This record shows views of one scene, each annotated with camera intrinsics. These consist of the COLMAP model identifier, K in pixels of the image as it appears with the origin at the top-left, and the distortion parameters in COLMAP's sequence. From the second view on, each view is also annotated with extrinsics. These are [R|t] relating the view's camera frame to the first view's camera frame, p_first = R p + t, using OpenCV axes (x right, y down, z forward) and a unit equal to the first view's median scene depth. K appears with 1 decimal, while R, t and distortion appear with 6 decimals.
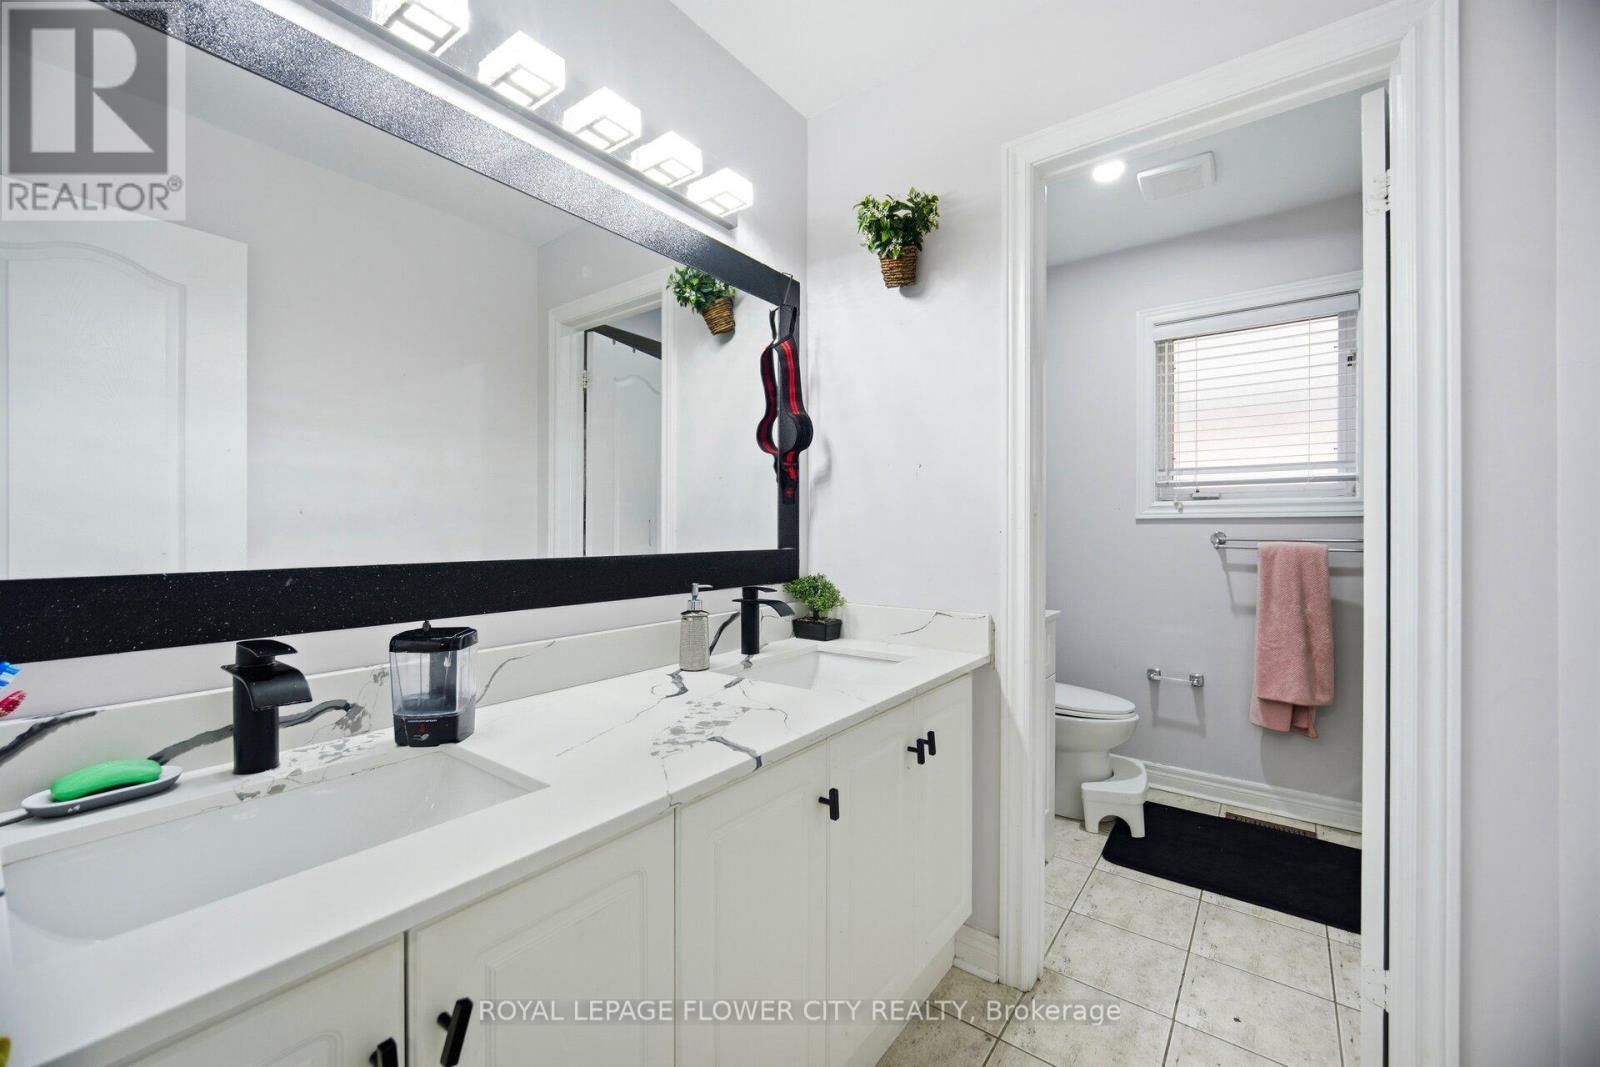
lens RADIAL K [[644.7, 0, 806.3], [0, 644.7, 525.4], [0, 0, 1]] dist [0.002489, 0.000405]
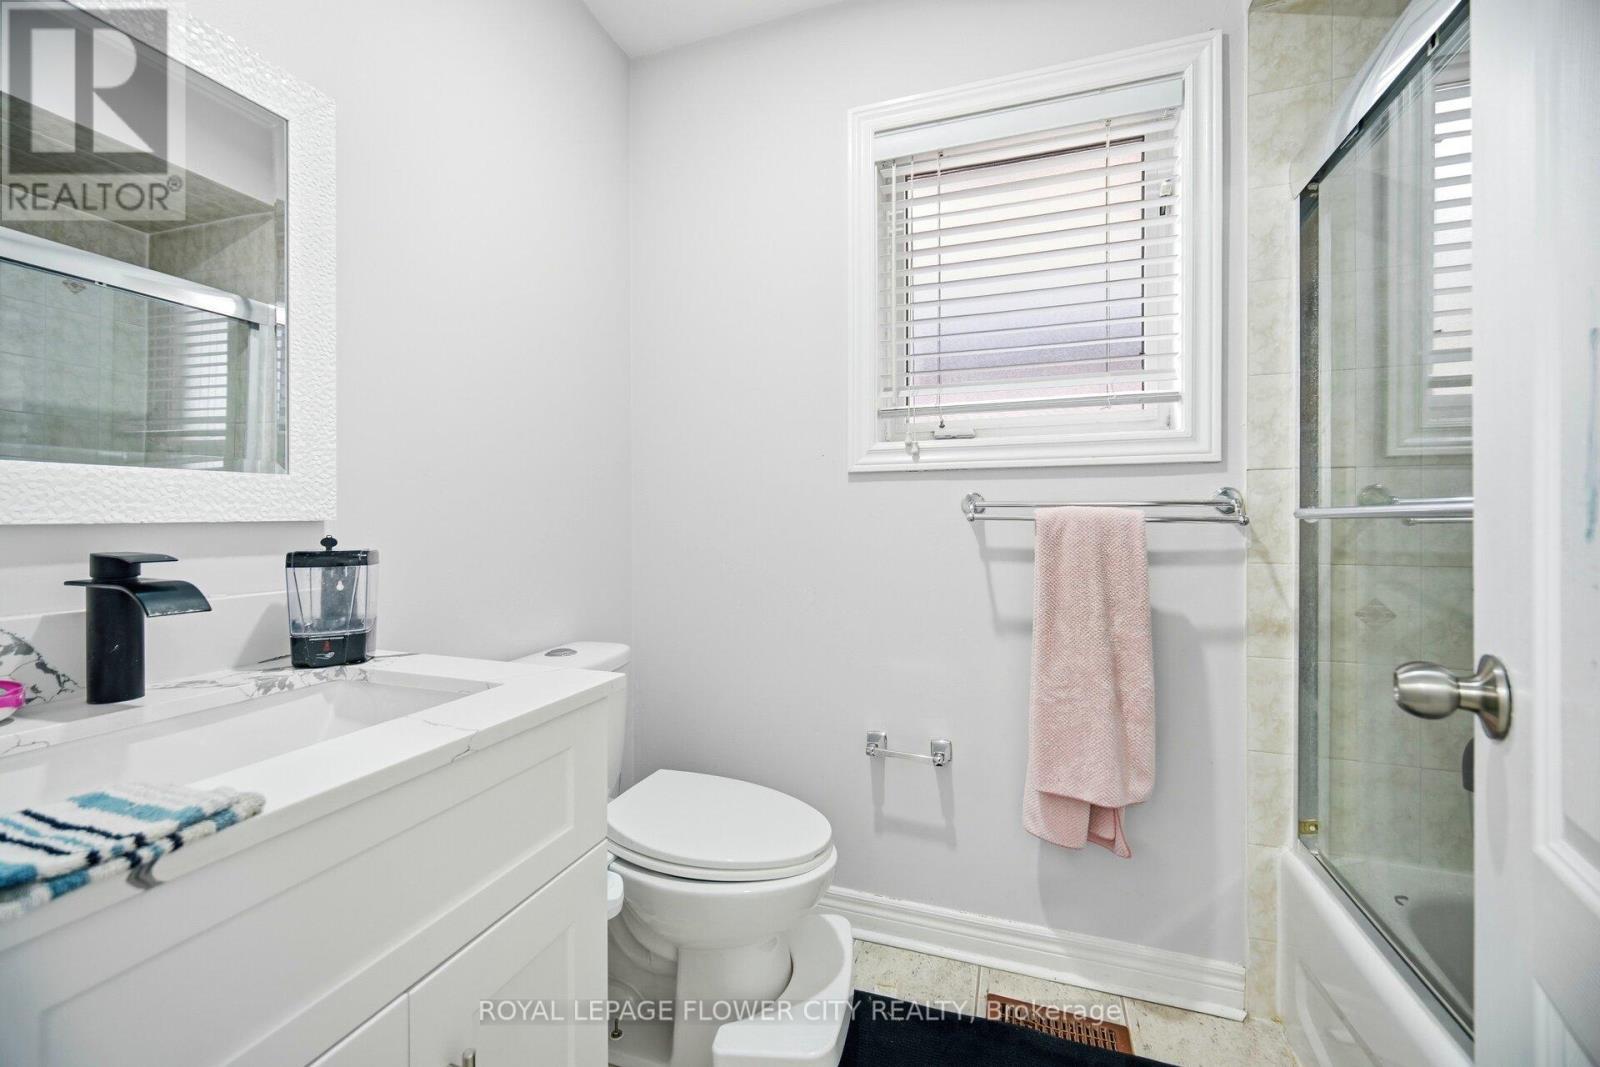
lens RADIAL K [[644.7, 0, 798.8], [0, 644.7, 527.3], [0, 0, 1]] dist [0.002489, 0.000405]
pose [[0.954394, -0.019712, 0.297899, 0.336769], [0.011823, 0.999531, 0.028263, 0.024457], [-0.298316, -0.023452, 0.954179, 0.526157]]
